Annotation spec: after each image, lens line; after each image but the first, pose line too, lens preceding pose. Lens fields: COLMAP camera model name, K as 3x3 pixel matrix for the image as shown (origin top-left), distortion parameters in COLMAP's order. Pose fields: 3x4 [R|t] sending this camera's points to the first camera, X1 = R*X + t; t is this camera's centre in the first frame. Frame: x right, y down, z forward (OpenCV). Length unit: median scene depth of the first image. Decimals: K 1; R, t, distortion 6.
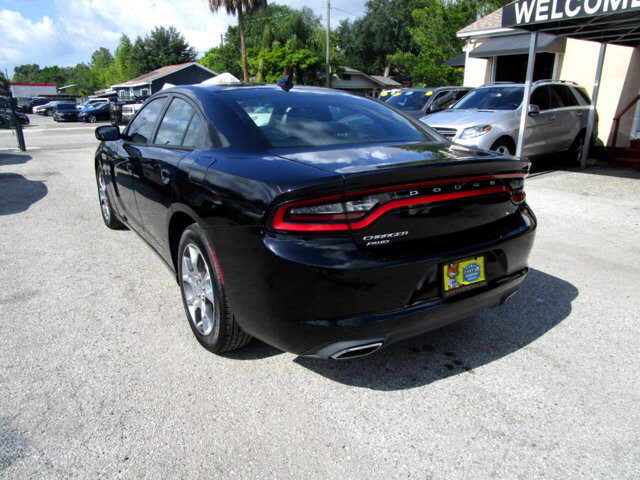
lens RADIAL K [[447.7, 0, 314.3], [0, 447.7, 242.0], [0, 0, 1]] dist [-0.013493, 0.002278]
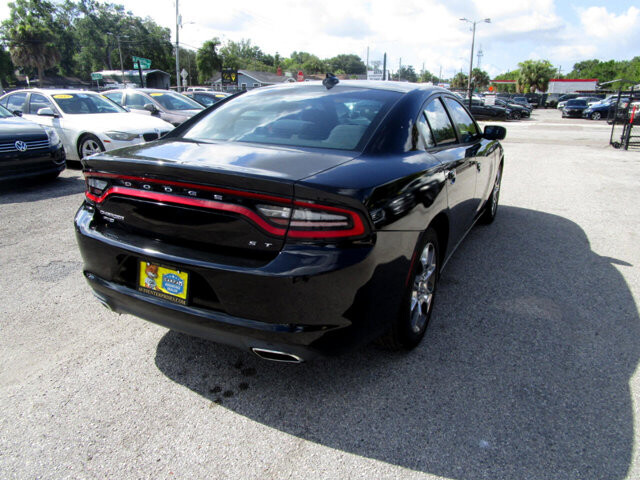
lens RADIAL K [[445.8, 0, 320.0], [0, 445.8, 240.0], [0, 0, 1]] dist [-0.011437, -0.003359]
pose [[0.504511, 0.268426, -0.820619, 1.085413], [-0.263871, 0.952906, 0.149472, -0.208050], [0.822096, 0.141127, 0.551581, 0.633866]]
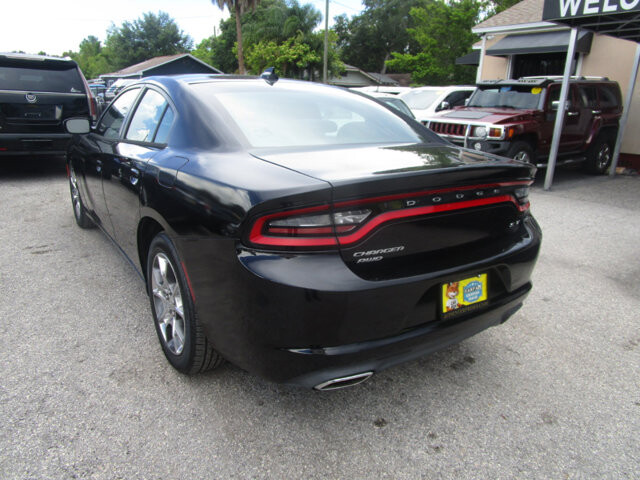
lens RADIAL K [[455.1, 0, 319.1], [0, 455.1, 235.3], [0, 0, 1]] dist [-0.007115, -0.006264]
pose [[0.999370, 0.016433, 0.031457, 0.009737], [-0.016125, 0.999820, -0.010006, -0.027141], [-0.031616, 0.009492, 0.999455, 0.079371]]
